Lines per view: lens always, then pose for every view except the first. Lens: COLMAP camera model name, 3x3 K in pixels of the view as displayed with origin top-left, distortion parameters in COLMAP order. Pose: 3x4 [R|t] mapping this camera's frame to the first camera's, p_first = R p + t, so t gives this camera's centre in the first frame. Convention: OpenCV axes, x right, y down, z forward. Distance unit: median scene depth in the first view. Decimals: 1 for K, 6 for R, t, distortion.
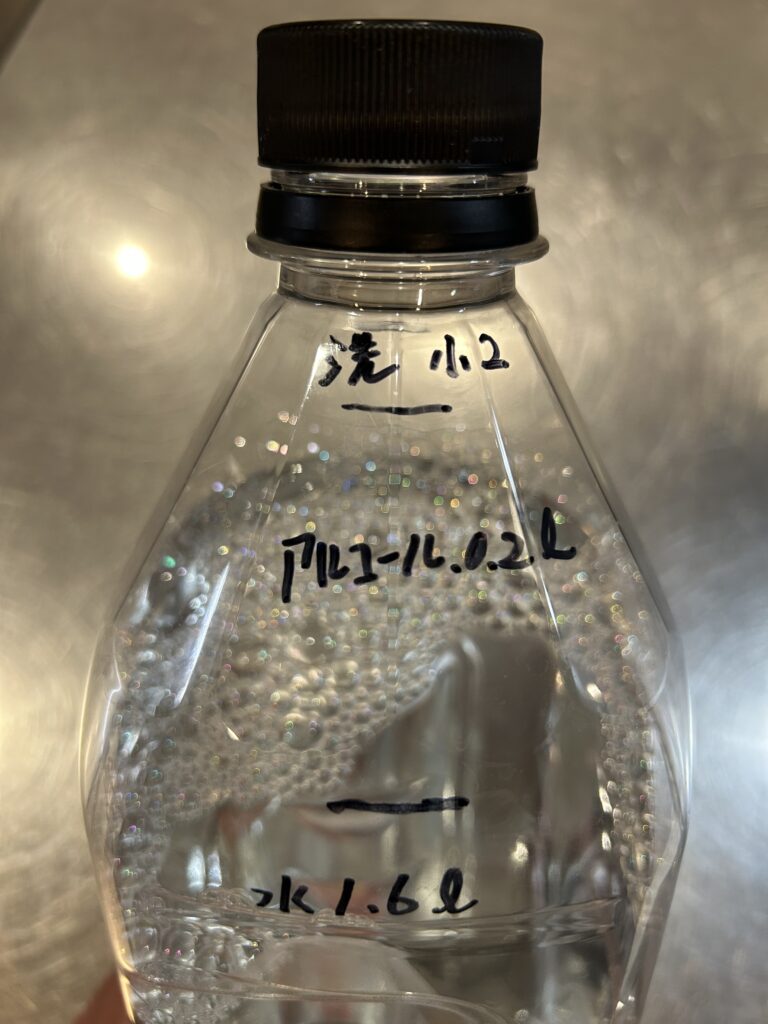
lens RADIAL K [[956.4, 0, 382.8], [0, 956.4, 512.7], [0, 0, 1]] dist [0.101553, -0.007943]
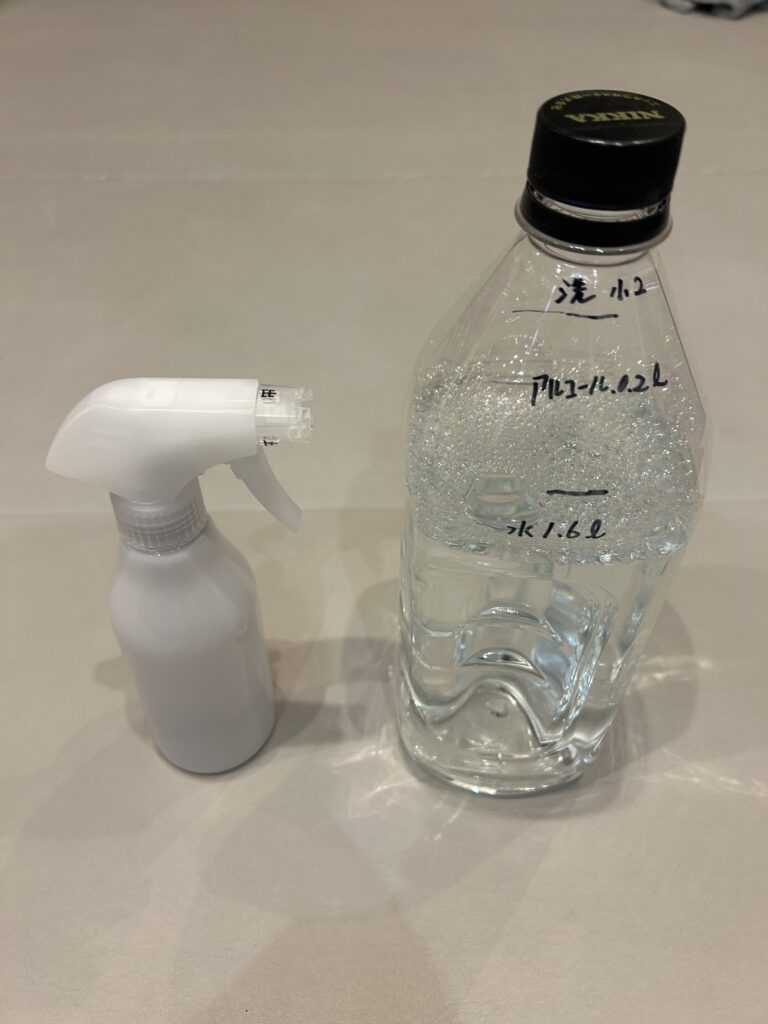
lens RADIAL K [[956.4, 0, 385.1], [0, 956.4, 512.8], [0, 0, 1]] dist [0.101553, -0.007943]
pose [[0.999748, 0.022395, 0.001439, -0.436310], [-0.021677, 0.947090, 0.320235, -0.369171], [0.005809, -0.320186, 0.947337, -1.160216]]
